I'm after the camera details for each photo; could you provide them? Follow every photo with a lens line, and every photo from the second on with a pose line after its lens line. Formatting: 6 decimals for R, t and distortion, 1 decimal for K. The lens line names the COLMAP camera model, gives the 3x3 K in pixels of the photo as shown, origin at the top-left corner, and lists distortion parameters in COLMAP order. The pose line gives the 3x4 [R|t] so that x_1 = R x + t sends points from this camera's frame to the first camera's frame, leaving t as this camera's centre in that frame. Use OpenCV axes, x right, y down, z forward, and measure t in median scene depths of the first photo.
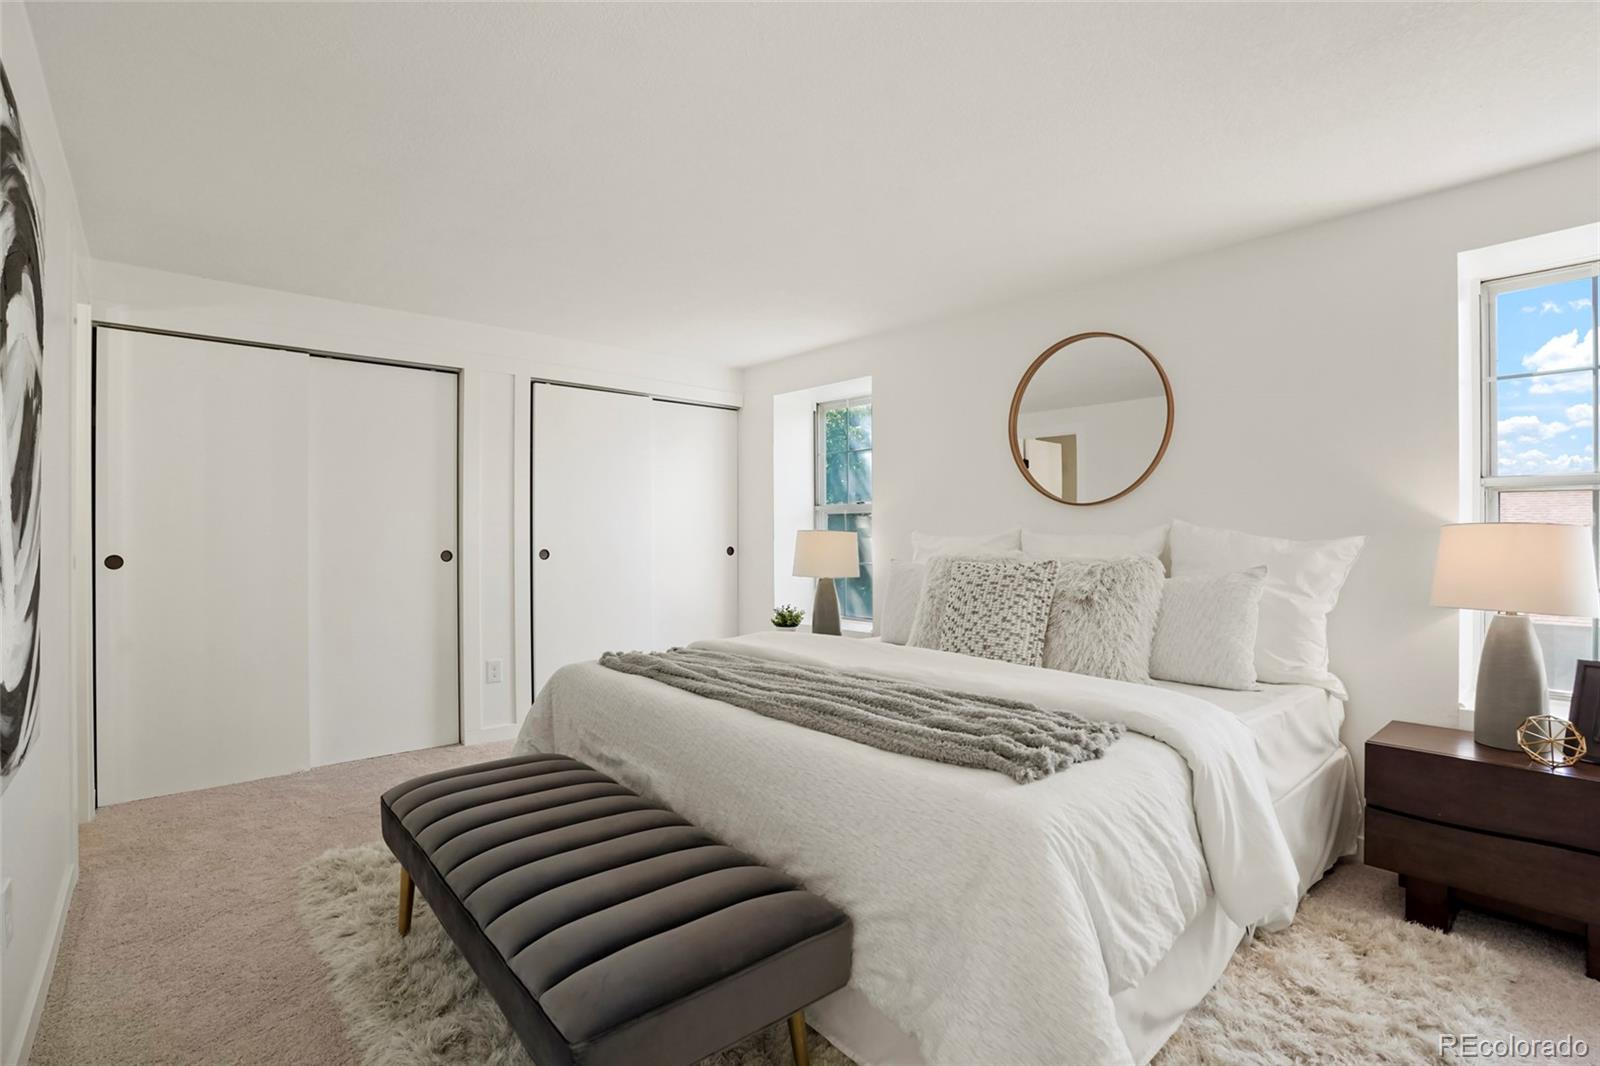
lens RADIAL K [[770.2, 0, 800.0], [0, 770.2, 533.0], [0, 0, 1]] dist [-0.032890, 0.000191]
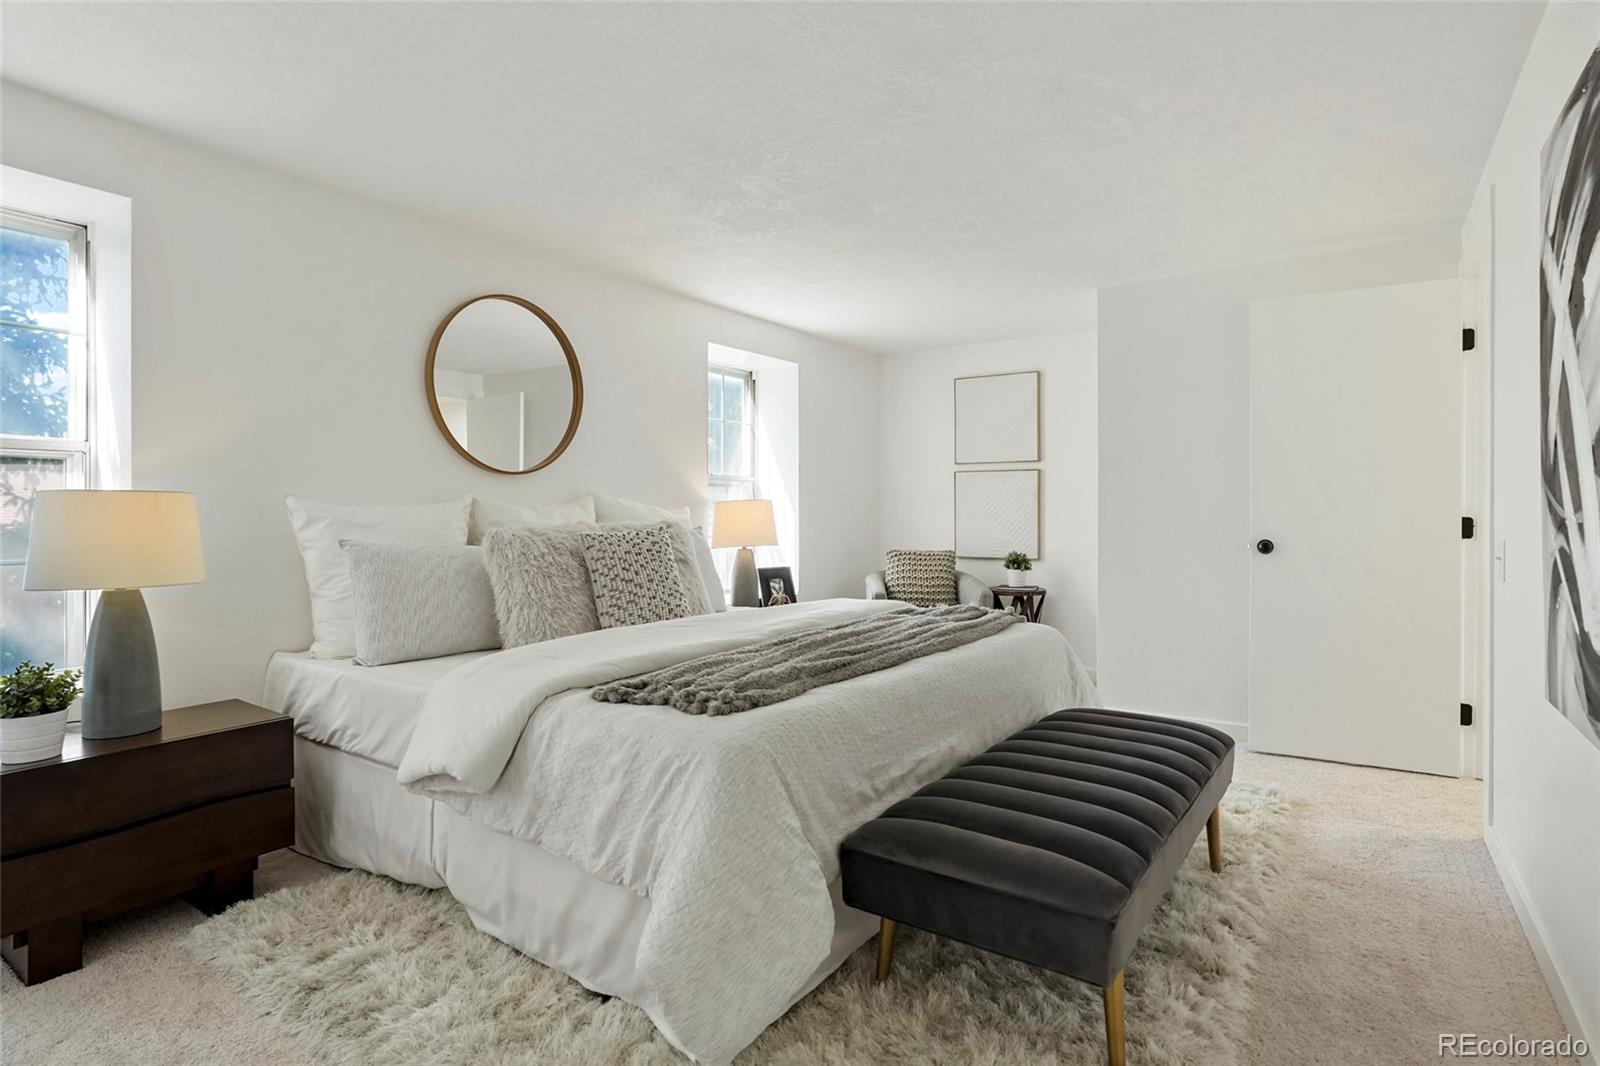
lens RADIAL K [[784.4, 0, 799.5], [0, 784.4, 540.0], [0, 0, 1]] dist [-0.046794, 0.027559]
pose [[-0.228581, -0.026768, 0.973157, -0.838082], [0.007317, 0.999546, 0.029213, 0.022807], [-0.973497, 0.013798, -0.228281, 1.074941]]
